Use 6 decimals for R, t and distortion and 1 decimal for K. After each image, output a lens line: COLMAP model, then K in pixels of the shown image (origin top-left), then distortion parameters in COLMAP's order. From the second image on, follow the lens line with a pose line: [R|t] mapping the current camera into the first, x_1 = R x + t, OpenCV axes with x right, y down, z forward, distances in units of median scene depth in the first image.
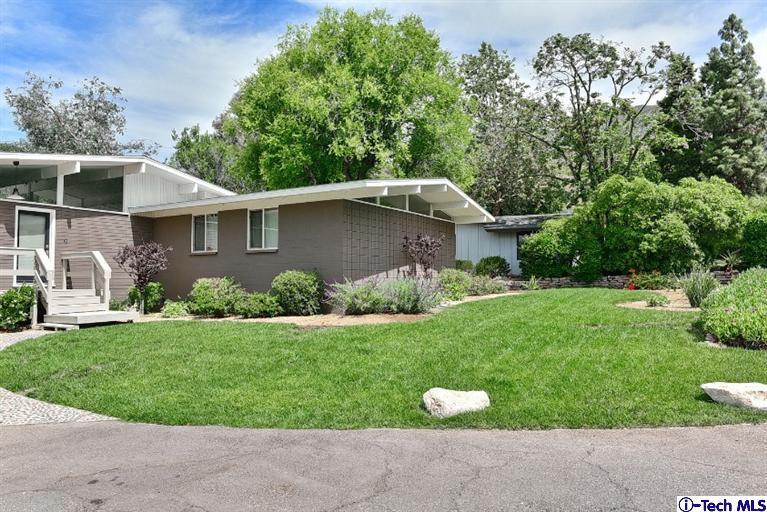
lens RADIAL K [[553.6, 0, 383.5], [0, 553.6, 256.0], [0, 0, 1]] dist [-0.005566, -0.002191]
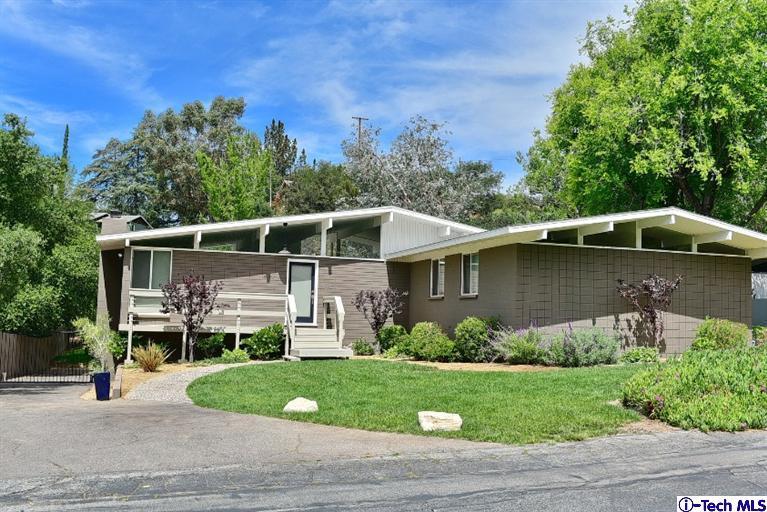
lens RADIAL K [[819.7, 0, 383.5], [0, 819.7, 256.0], [0, 0, 1]] dist [0.063094, 0.005657]
pose [[0.749206, -0.026502, -0.661807, 0.639328], [-0.002390, 0.999084, -0.042715, -0.018288], [0.662333, 0.033584, 0.748456, -0.198958]]
